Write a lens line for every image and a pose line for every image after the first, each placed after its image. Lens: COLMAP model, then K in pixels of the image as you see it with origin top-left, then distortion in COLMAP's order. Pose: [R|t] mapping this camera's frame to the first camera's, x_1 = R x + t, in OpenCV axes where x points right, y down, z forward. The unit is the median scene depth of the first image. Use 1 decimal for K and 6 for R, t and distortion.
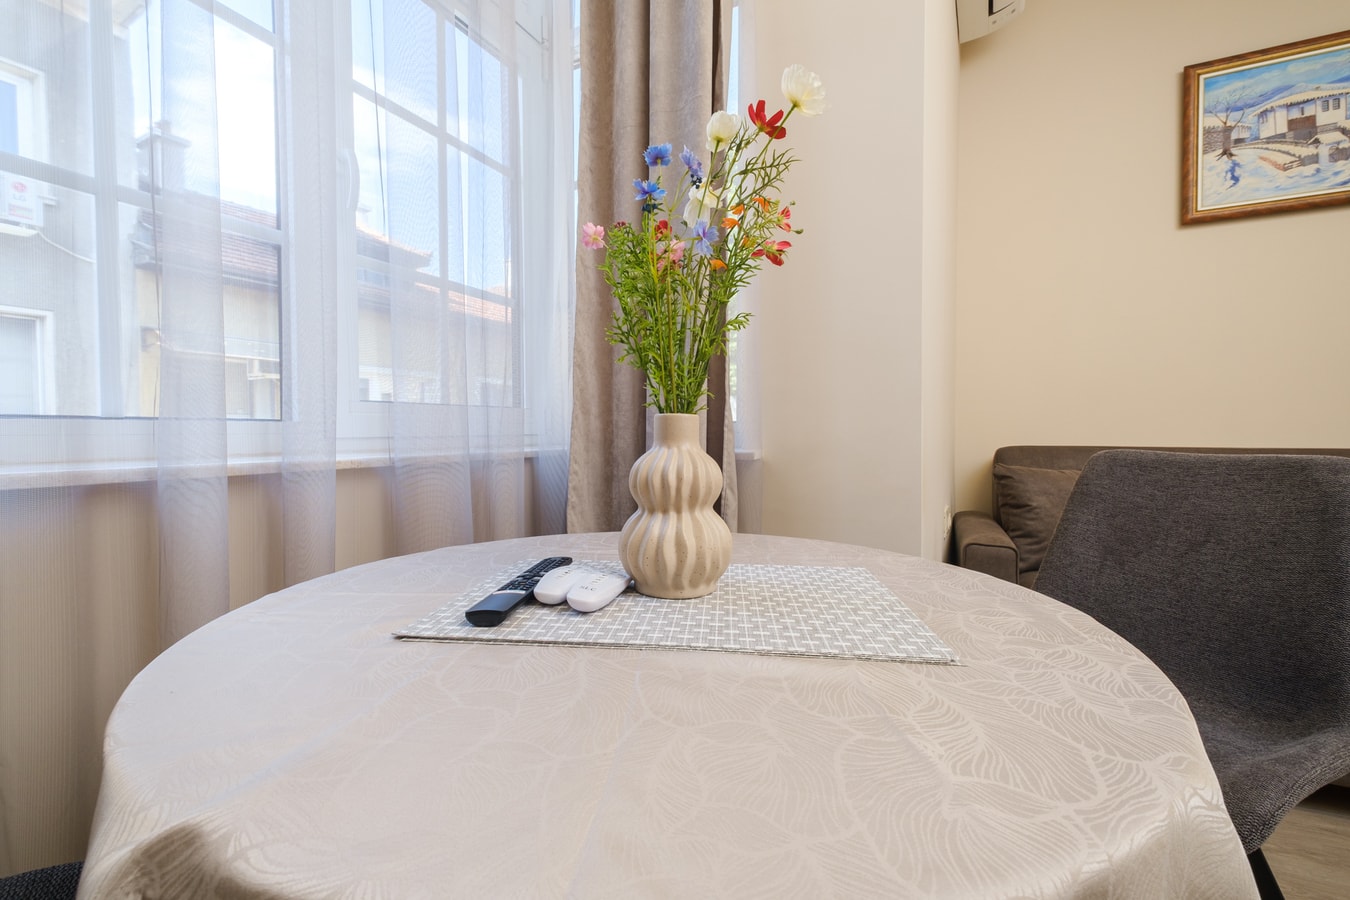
lens RADIAL K [[597.5, 0, 666.2], [0, 597.5, 431.6], [0, 0, 1]] dist [0.002520, -0.005907]
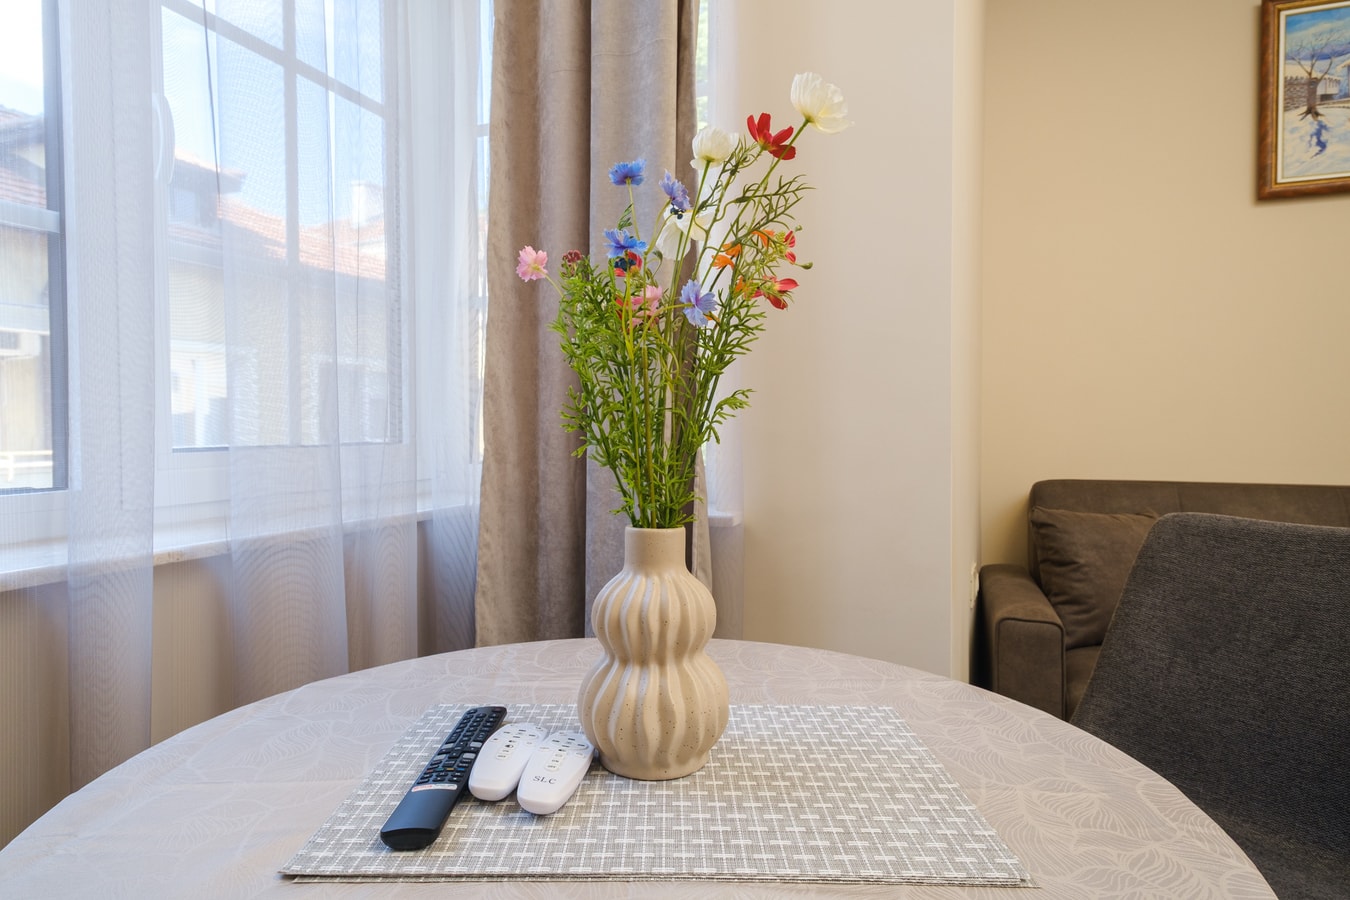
lens RADIAL K [[825.1, 0, 674.5], [0, 825.1, 430.2], [0, 0, 1]] dist [0.018041, -0.014717]
pose [[0.994480, -0.000695, 0.104923, -0.065808], [0.000847, 0.999999, -0.001402, -0.144622], [-0.104922, 0.001484, 0.994479, -0.035524]]
